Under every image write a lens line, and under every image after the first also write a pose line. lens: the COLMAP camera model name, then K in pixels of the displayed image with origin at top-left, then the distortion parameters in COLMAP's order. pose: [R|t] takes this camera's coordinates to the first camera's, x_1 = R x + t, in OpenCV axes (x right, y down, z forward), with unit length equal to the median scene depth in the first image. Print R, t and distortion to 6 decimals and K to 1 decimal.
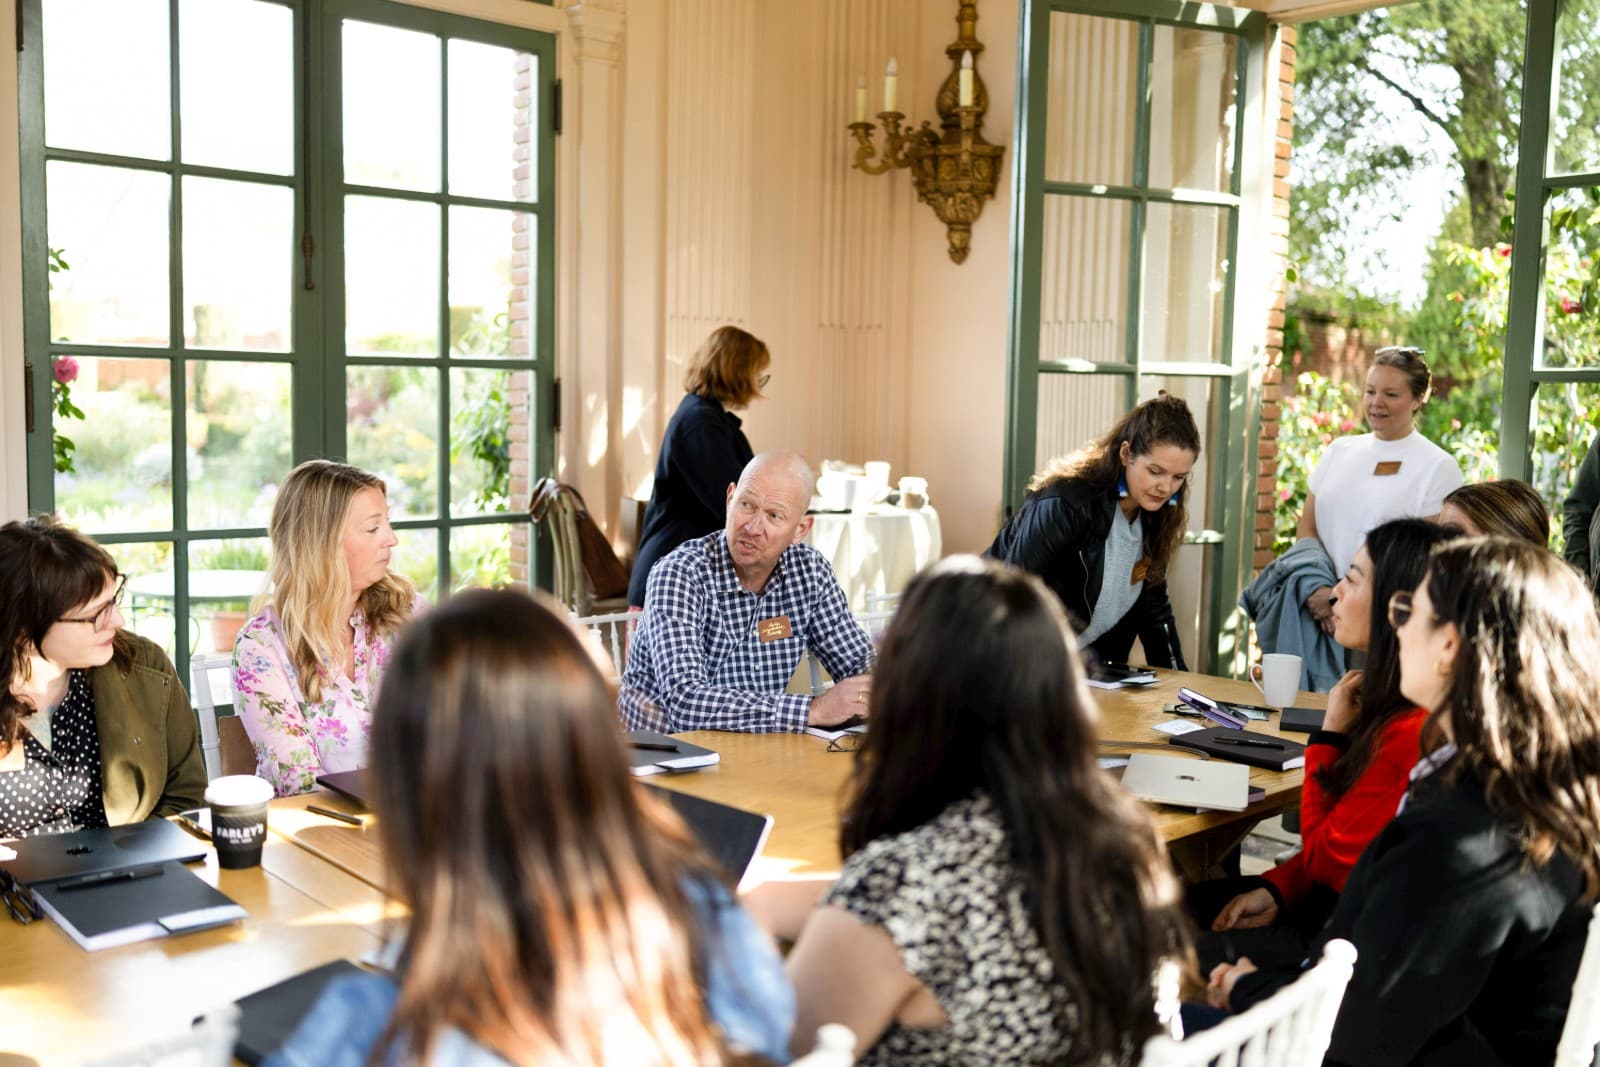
lens RADIAL K [[1535.8, 0, 798.5], [0, 1535.8, 549.5], [0, 0, 1]] dist [0.002136, -0.010253]
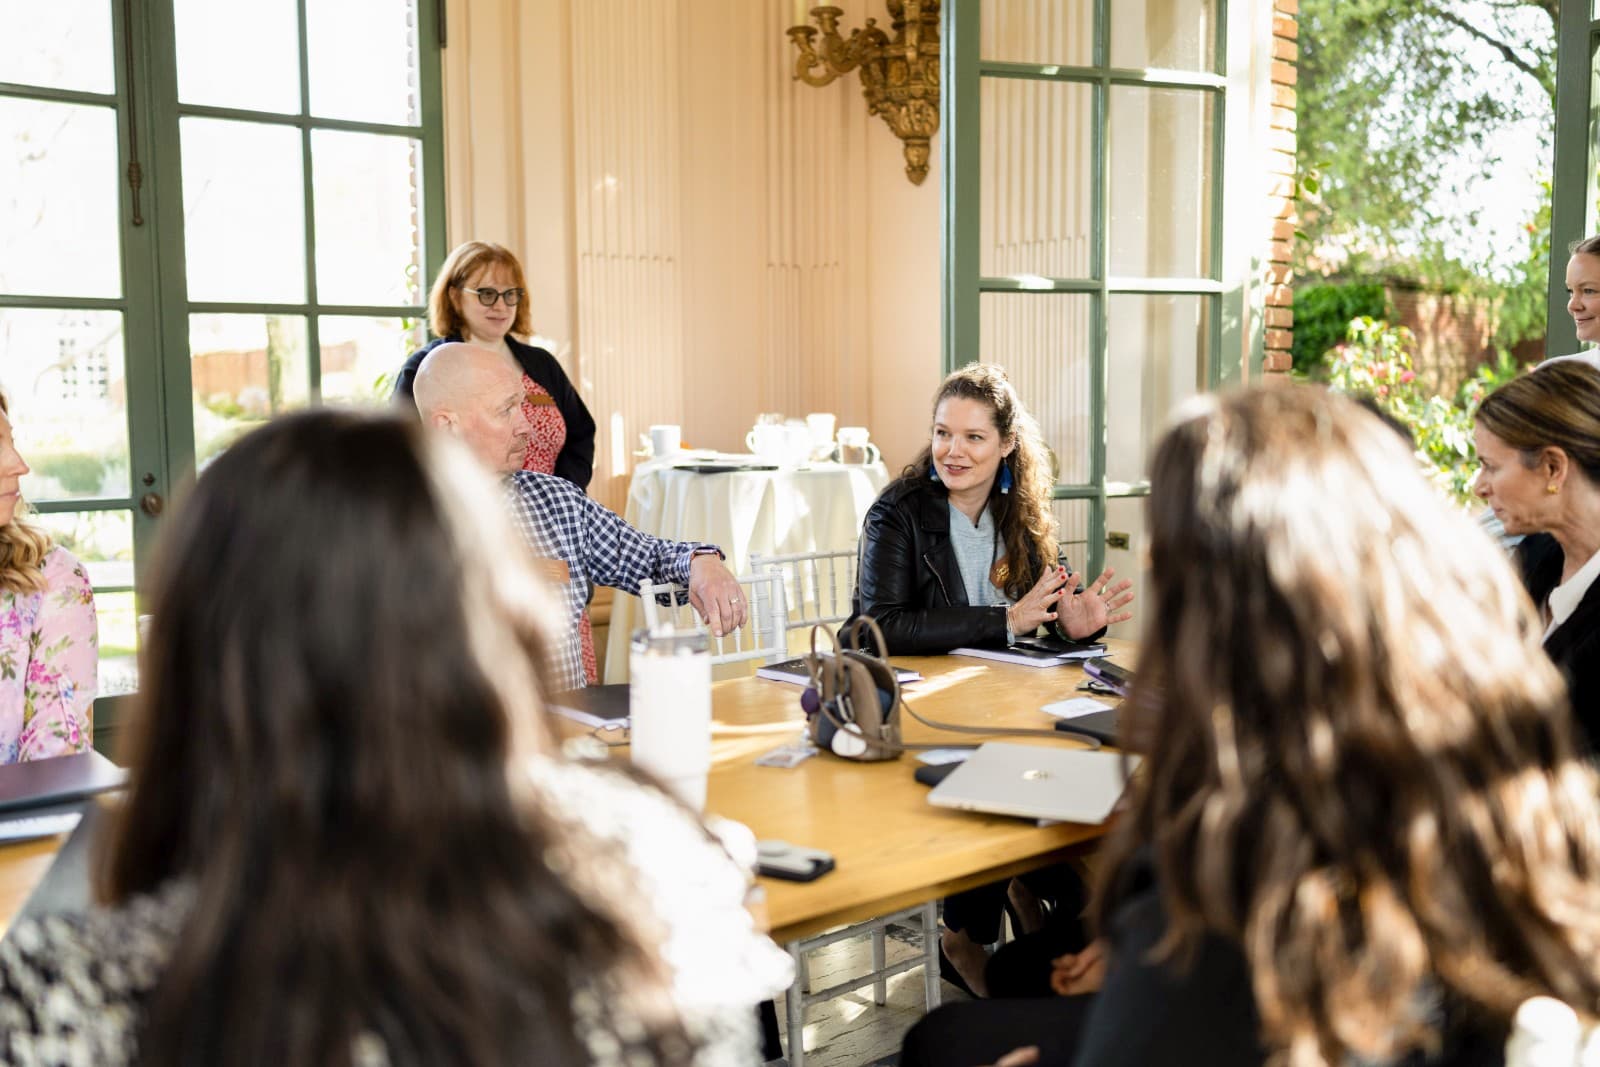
lens RADIAL K [[1535.8, 0, 798.5], [0, 1535.8, 549.5], [0, 0, 1]] dist [0.002136, -0.010253]
pose [[0.997740, -0.022424, -0.063341, 0.089839], [0.022374, 0.999749, -0.001498, 0.020226], [0.063359, 0.000077, 0.997991, 0.133940]]
